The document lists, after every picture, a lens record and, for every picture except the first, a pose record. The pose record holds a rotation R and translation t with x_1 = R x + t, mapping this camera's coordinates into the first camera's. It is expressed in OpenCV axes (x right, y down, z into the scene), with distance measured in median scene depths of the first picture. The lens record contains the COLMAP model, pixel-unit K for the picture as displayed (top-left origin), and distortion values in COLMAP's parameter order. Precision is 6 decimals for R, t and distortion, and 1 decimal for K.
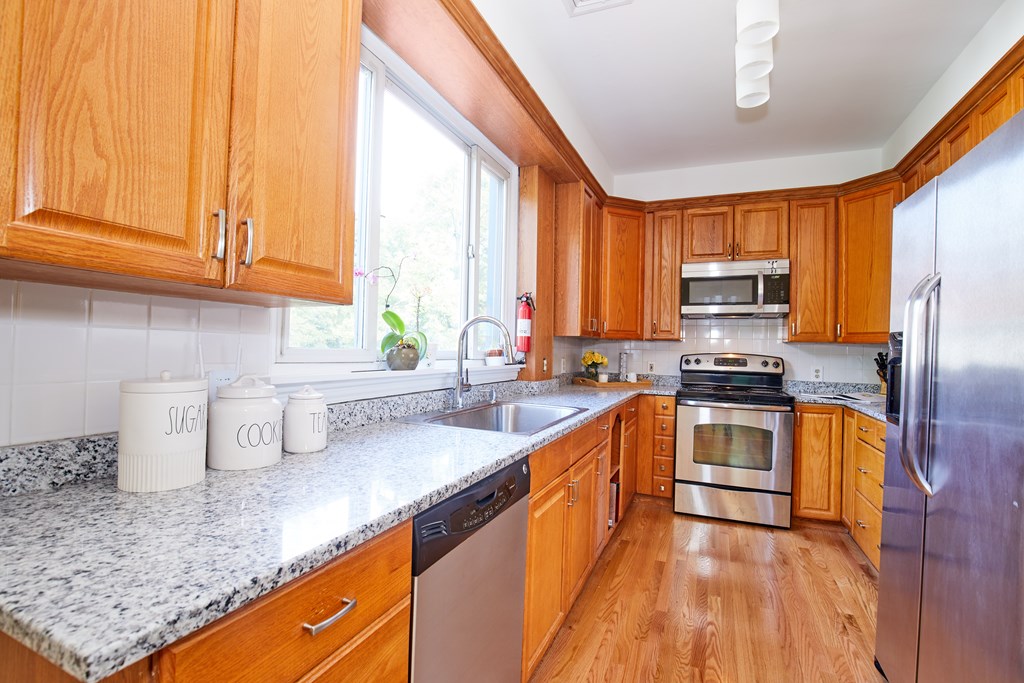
lens RADIAL K [[475.3, 0, 512.0], [0, 475.3, 341.5], [0, 0, 1]] dist [-0.045776, 0.014895]
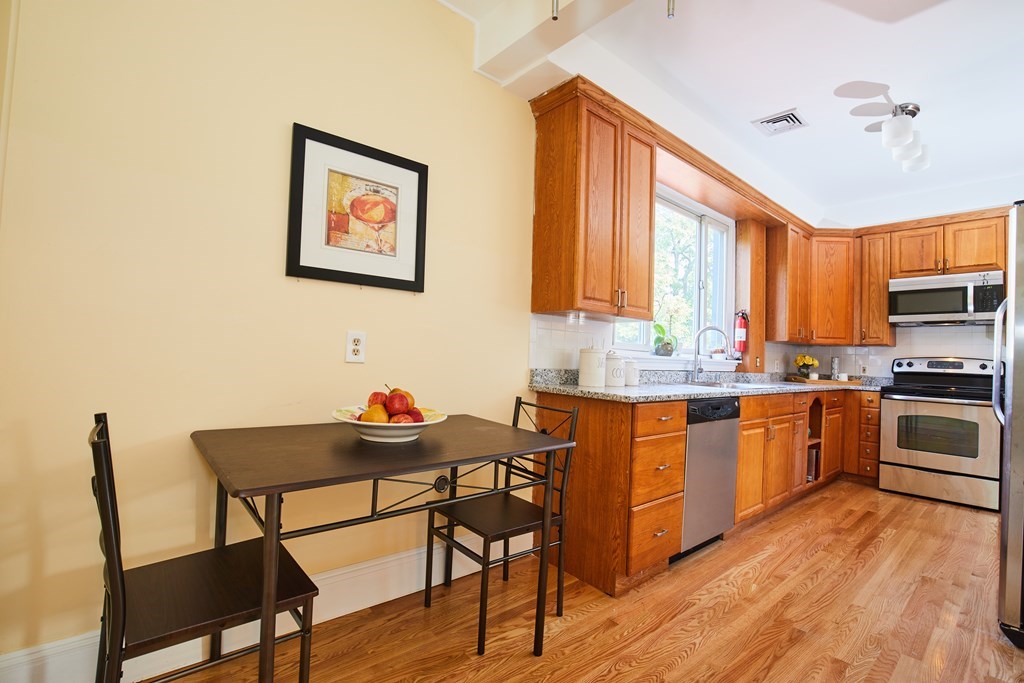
lens RADIAL K [[475.3, 0, 512.0], [0, 475.3, 341.5], [0, 0, 1]] dist [-0.045776, 0.014895]
pose [[0.903490, -0.003966, -0.428591, 0.010043], [-0.009272, 0.999542, -0.028794, 0.035240], [0.428509, 0.029989, 0.903040, -0.511424]]
